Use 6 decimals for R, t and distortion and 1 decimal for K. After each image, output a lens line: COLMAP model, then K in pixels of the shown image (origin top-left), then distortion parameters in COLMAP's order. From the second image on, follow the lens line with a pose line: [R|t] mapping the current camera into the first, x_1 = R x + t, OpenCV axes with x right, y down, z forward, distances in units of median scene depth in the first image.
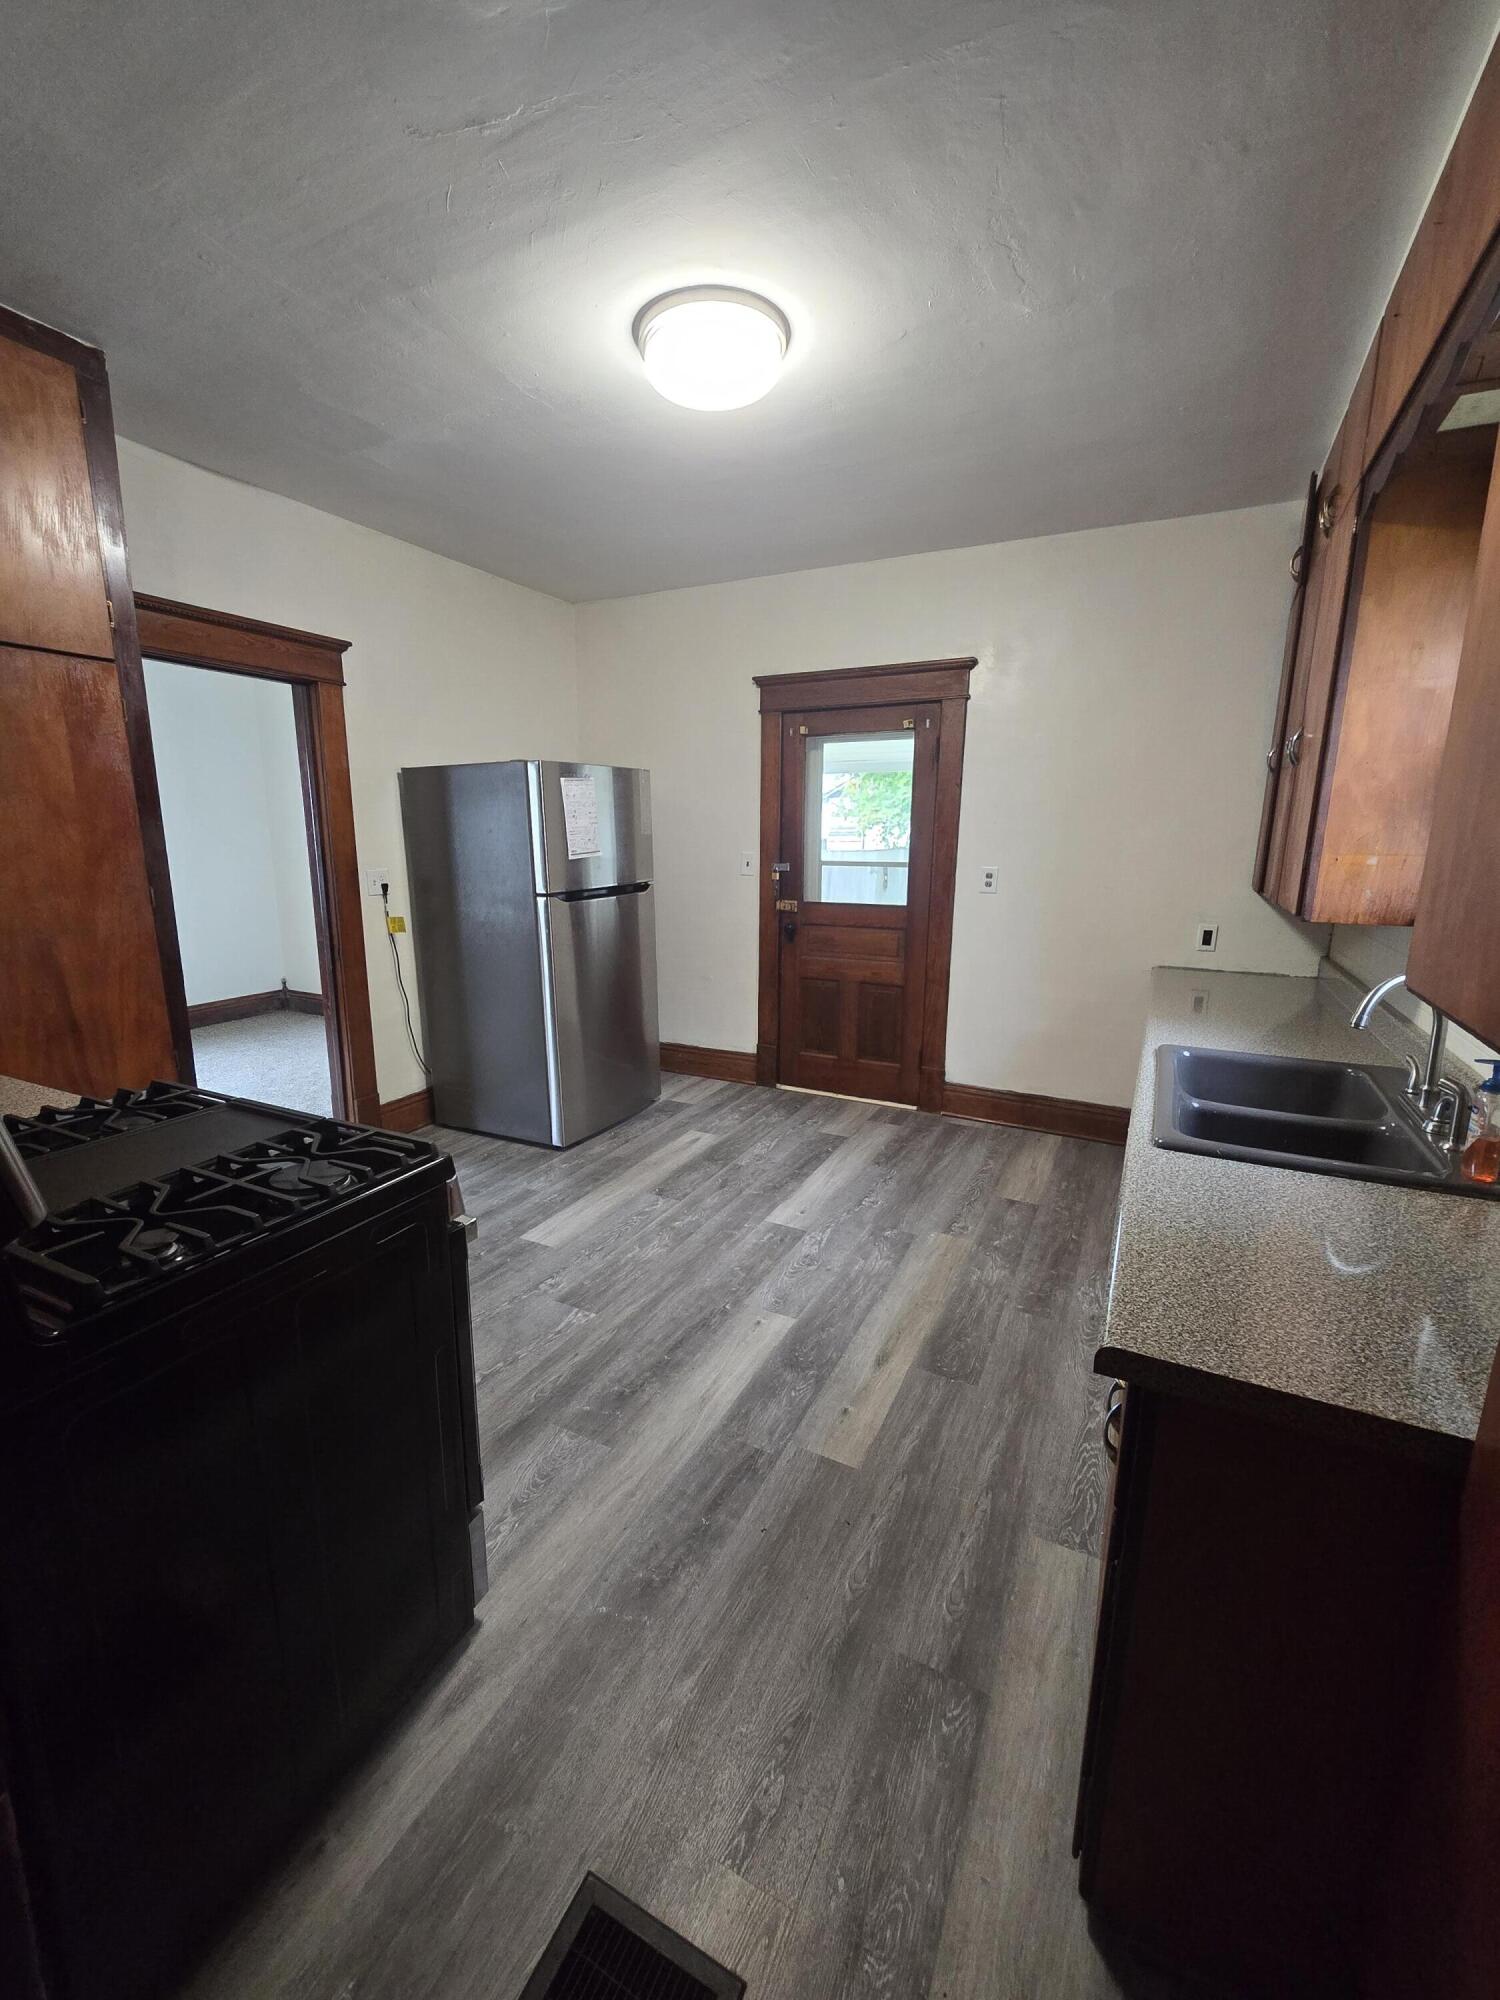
lens RADIAL K [[818.3, 0, 738.5], [0, 818.3, 1004.9], [0, 0, 1]] dist [-0.001002, -0.000147]
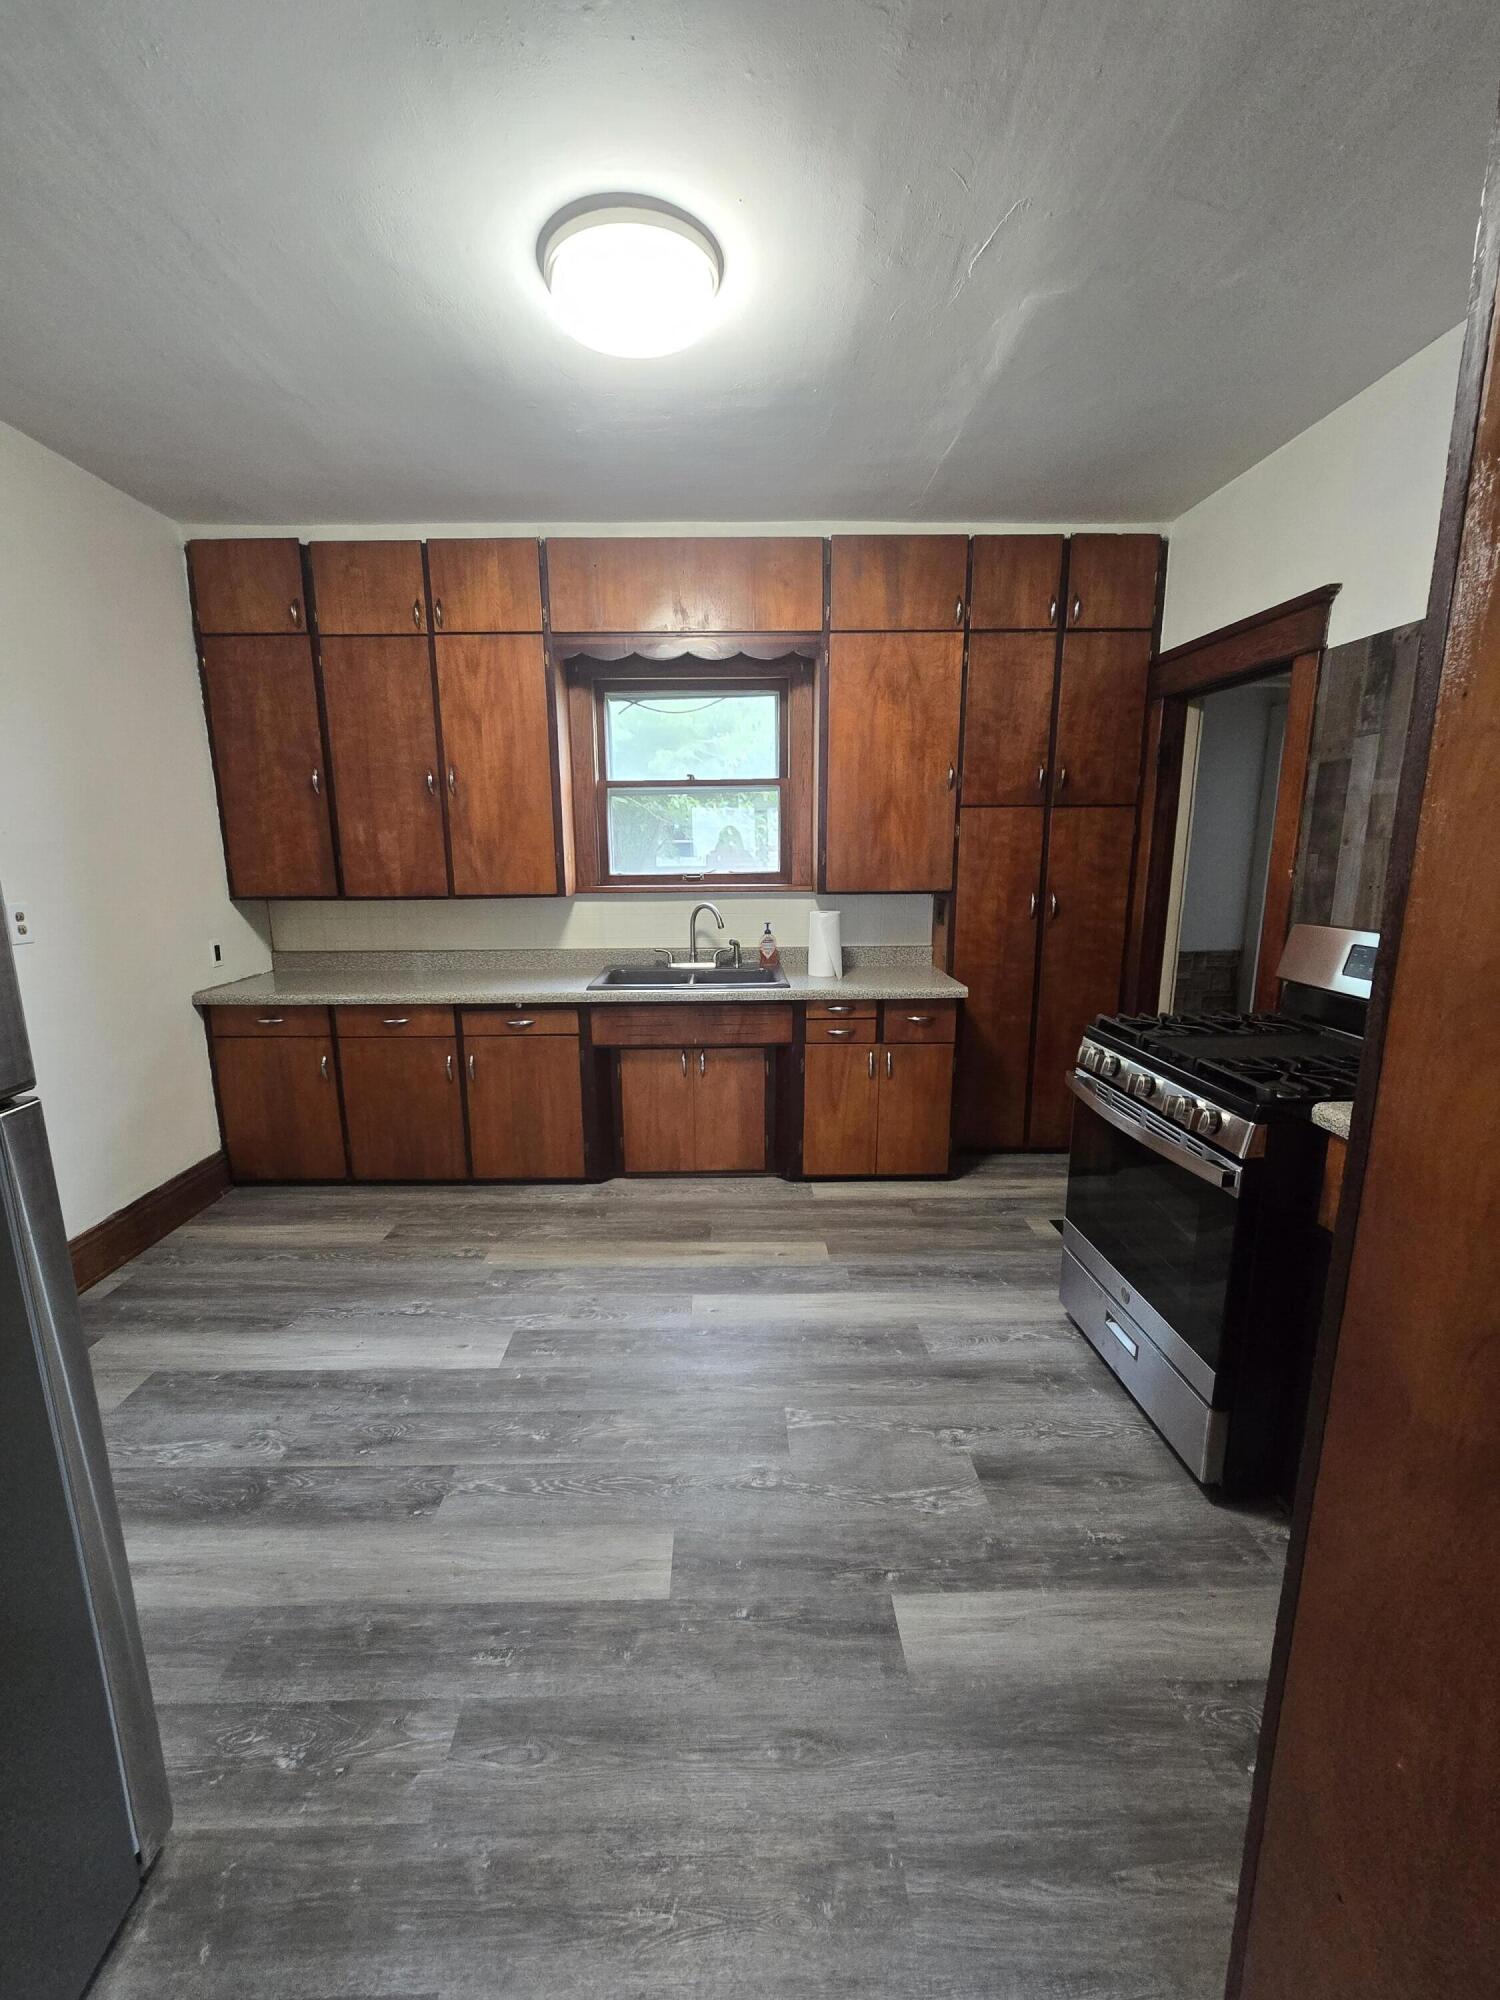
lens RADIAL K [[818.3, 0, 734.0], [0, 818.3, 1000.6], [0, 0, 1]] dist [-0.001002, -0.000147]
pose [[-0.462667, -0.175657, 0.868955, -0.692200], [0.188771, 0.938175, 0.290159, -0.238629], [-0.866201, 0.298280, -0.400904, 1.064094]]
